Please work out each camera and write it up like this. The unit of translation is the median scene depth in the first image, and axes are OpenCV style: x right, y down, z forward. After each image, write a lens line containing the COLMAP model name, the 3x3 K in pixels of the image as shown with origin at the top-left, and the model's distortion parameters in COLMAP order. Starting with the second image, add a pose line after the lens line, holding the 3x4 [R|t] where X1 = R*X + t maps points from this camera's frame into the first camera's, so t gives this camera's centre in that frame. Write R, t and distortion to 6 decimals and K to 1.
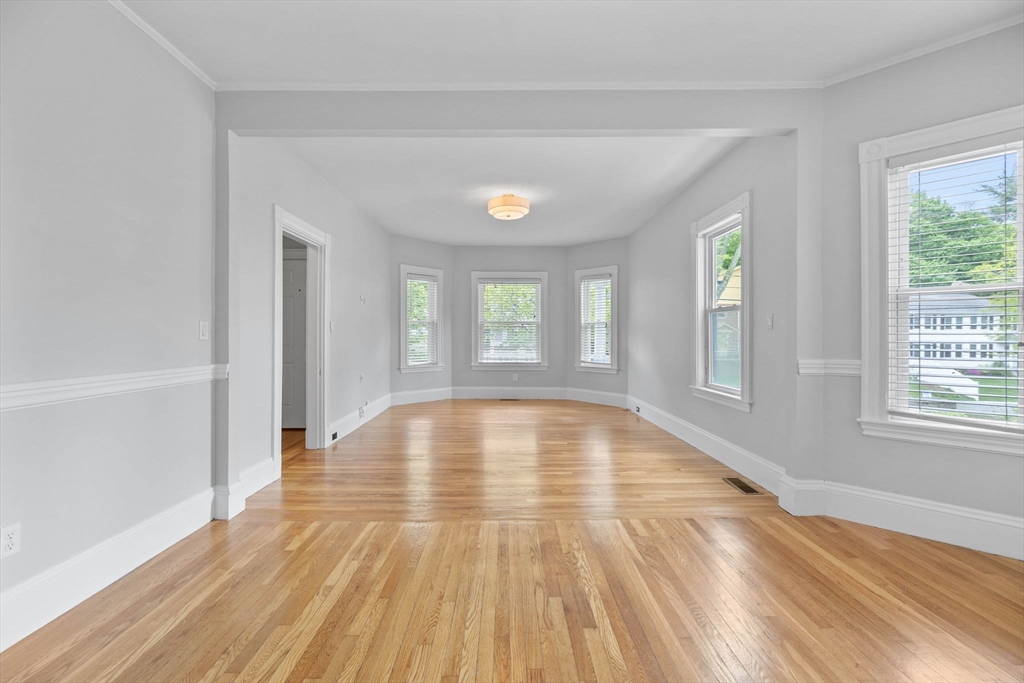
lens RADIAL K [[443.9, 0, 515.2], [0, 443.9, 334.6], [0, 0, 1]] dist [0.000909, 0.000439]
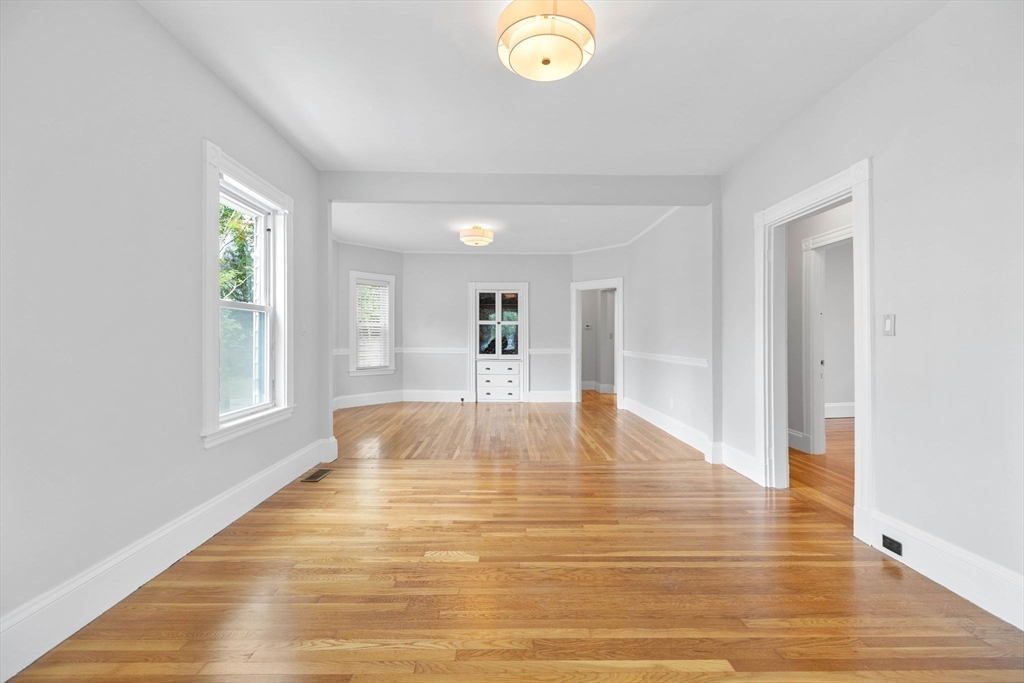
lens RADIAL K [[443.9, 0, 515.2], [0, 443.9, 334.6], [0, 0, 1]] dist [0.000909, 0.000439]
pose [[-0.999958, 0.001747, -0.008974, 0.010534], [0.001832, 0.999953, -0.009524, -0.001217], [0.008957, -0.009540, -0.999914, 0.987306]]
